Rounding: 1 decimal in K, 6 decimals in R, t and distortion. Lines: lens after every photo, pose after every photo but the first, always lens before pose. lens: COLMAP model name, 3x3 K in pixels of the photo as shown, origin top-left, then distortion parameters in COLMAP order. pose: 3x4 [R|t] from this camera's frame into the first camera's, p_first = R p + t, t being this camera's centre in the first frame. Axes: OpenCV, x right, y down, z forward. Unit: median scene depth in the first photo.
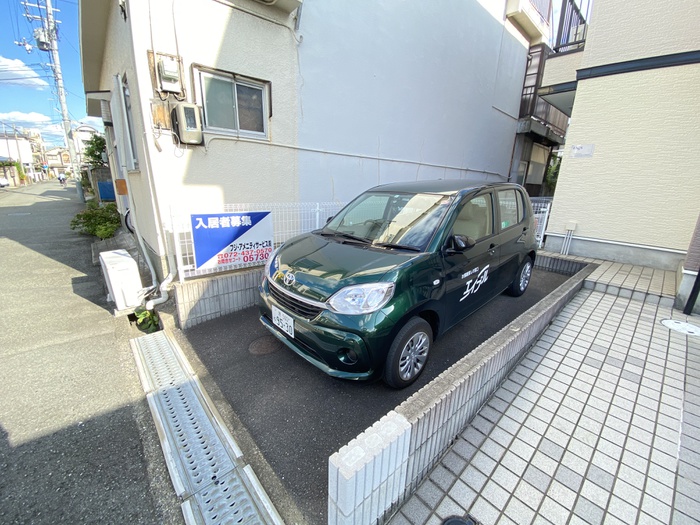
lens RADIAL K [[282.7, 0, 348.7], [0, 282.7, 263.8], [0, 0, 1]] dist [0.020382, -0.020543]
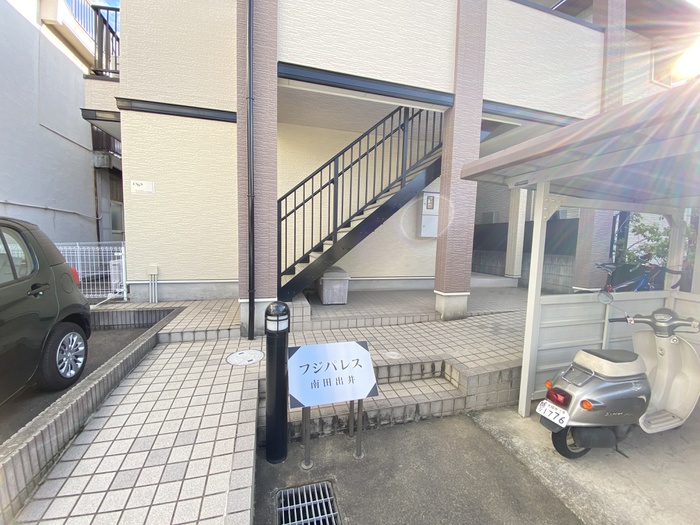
lens RADIAL K [[282.7, 0, 348.7], [0, 282.7, 263.8], [0, 0, 1]] dist [0.020382, -0.020543]
pose [[0.437189, -0.099212, 0.893881, 0.400093], [0.236522, 0.971594, -0.007843, -0.002673], [-0.867712, 0.214851, 0.448236, 0.118119]]
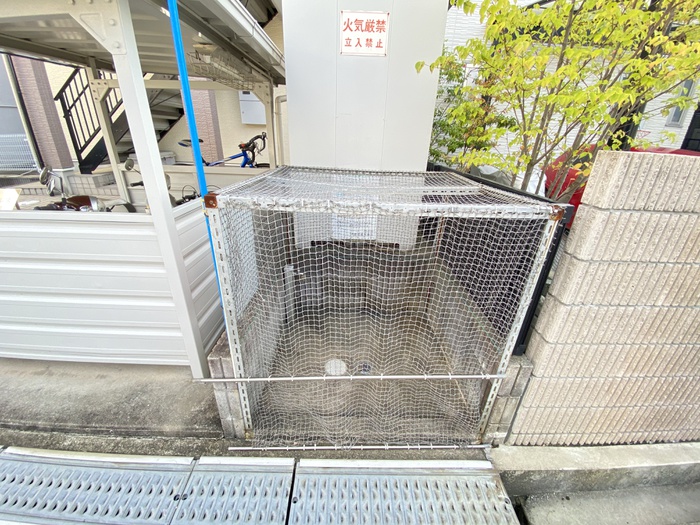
lens RADIAL K [[282.7, 0, 348.7], [0, 282.7, 263.8], [0, 0, 1]] dist [0.020382, -0.020543]
pose [[0.668259, -0.314531, 0.674167, 1.031546], [0.195692, 0.948631, 0.248604, 0.436642], [-0.717729, -0.034203, 0.695482, -1.260306]]
